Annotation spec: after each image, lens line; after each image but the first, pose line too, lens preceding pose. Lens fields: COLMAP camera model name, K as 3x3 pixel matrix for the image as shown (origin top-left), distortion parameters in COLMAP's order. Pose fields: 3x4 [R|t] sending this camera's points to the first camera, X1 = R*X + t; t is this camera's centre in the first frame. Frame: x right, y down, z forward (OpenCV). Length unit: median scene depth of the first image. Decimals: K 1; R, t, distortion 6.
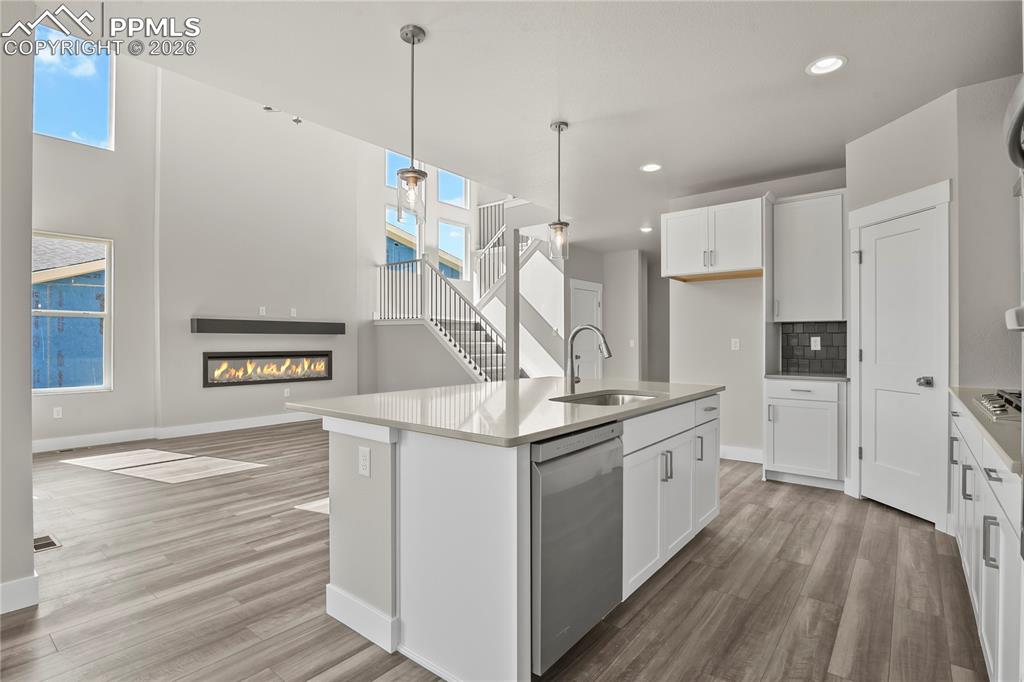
lens RADIAL K [[494.9, 0, 517.0], [0, 494.9, 342.0], [0, 0, 1]] dist [-0.005749, -0.005290]
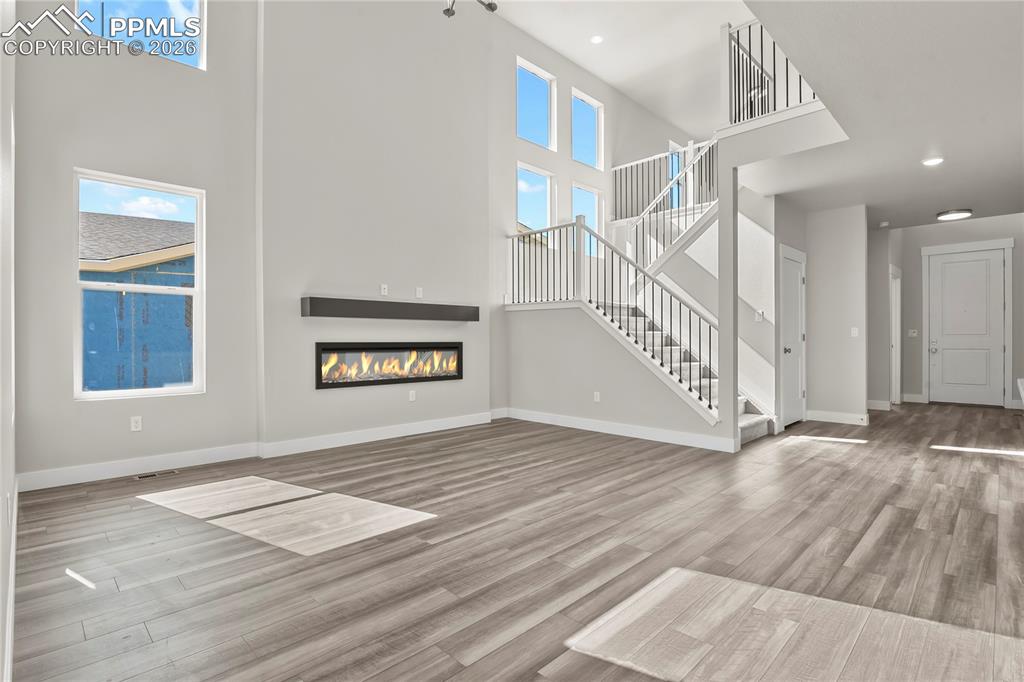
lens RADIAL K [[494.9, 0, 518.2], [0, 494.9, 340.2], [0, 0, 1]] dist [-0.005749, -0.005290]
pose [[0.994380, -0.002199, -0.105848, -0.268312], [0.002165, 0.999998, -0.000434, 0.019712], [0.105849, 0.000202, 0.994382, 0.303229]]
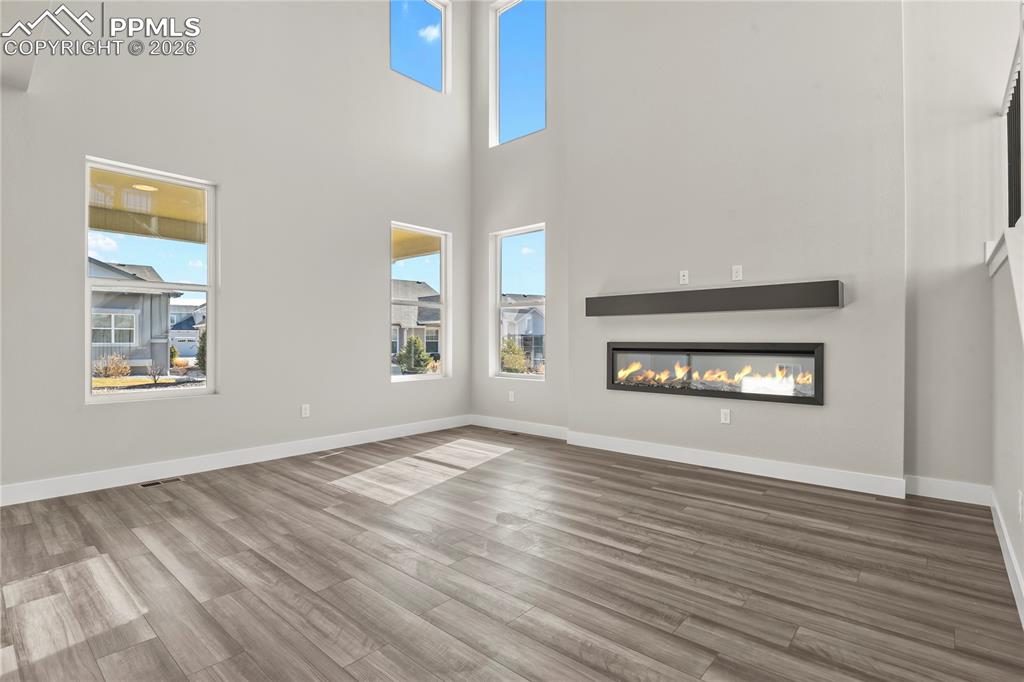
lens RADIAL K [[494.9, 0, 516.1], [0, 494.9, 340.0], [0, 0, 1]] dist [-0.005749, -0.005290]
pose [[-0.043222, -0.001573, -0.999064, 0.131635], [-0.000076, 0.999999, -0.001571, 0.020402], [0.999065, 0.000008, -0.043222, 0.967998]]
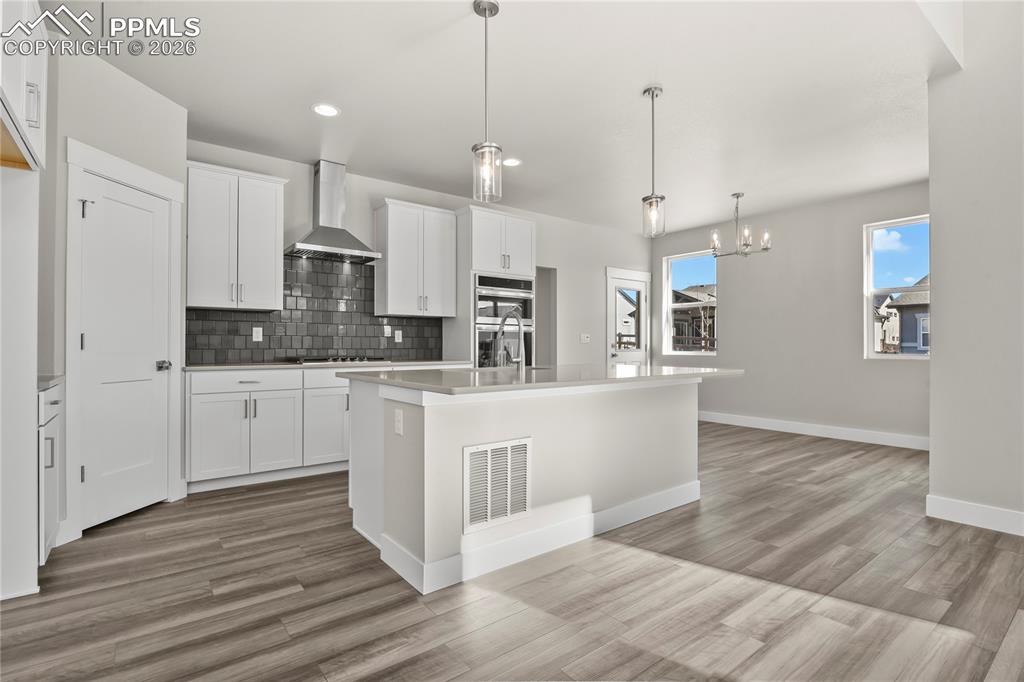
lens RADIAL K [[494.9, 0, 516.7], [0, 494.9, 346.5], [0, 0, 1]] dist [-0.005749, -0.005290]
pose [[-0.974224, -0.001994, 0.225573, -0.063692], [-0.000356, 0.999973, 0.007303, 0.018213], [-0.225581, 0.007034, -0.974199, 0.983222]]
